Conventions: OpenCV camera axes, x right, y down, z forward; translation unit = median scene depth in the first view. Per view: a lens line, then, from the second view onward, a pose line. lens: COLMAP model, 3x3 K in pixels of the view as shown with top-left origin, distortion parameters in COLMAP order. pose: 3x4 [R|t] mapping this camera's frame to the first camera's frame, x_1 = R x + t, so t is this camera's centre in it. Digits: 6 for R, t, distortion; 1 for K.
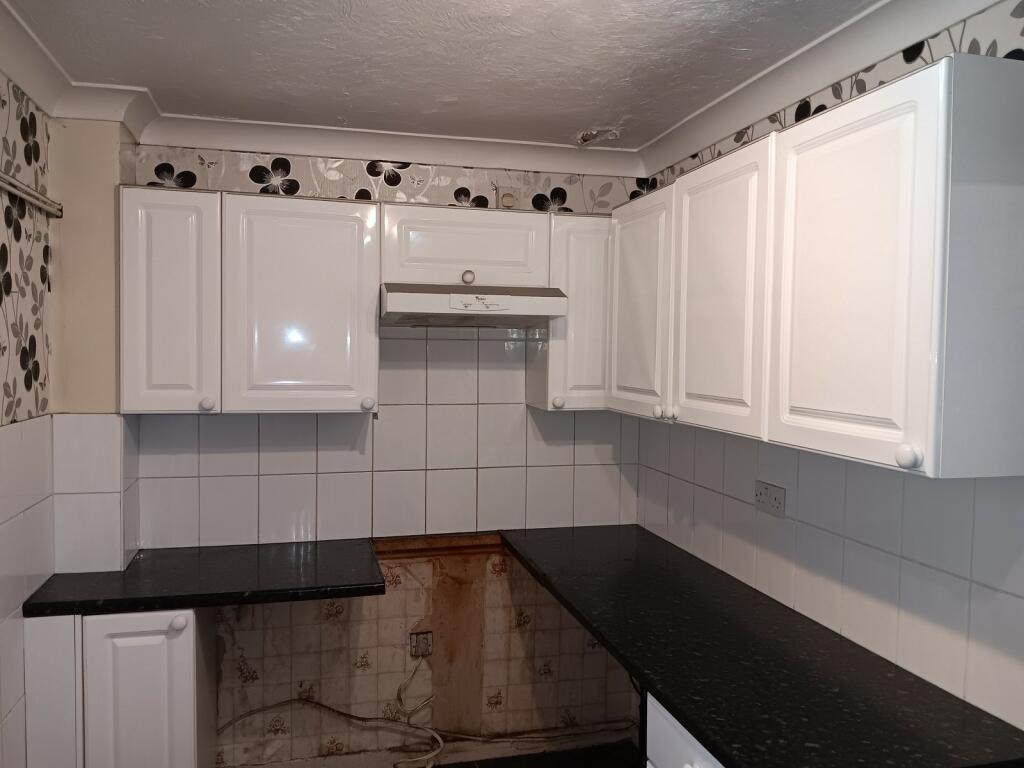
lens RADIAL K [[793.8, 0, 512.0], [0, 793.8, 384.0], [0, 0, 1]] dist [0.055431, -0.099642]
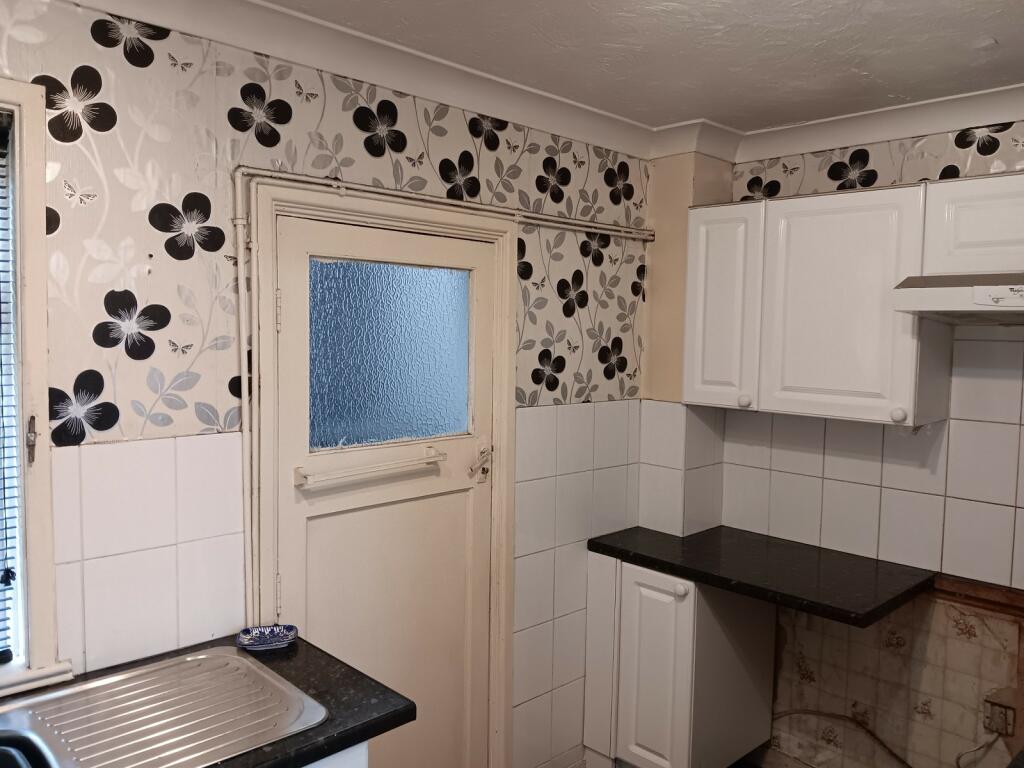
lens RADIAL K [[793.8, 0, 512.0], [0, 793.8, 384.0], [0, 0, 1]] dist [0.055431, -0.099642]
pose [[0.490244, 0.058335, -0.869631, 0.350992], [-0.047803, 0.998056, 0.040001, -0.022764], [0.870273, 0.021960, 0.492079, 0.178760]]
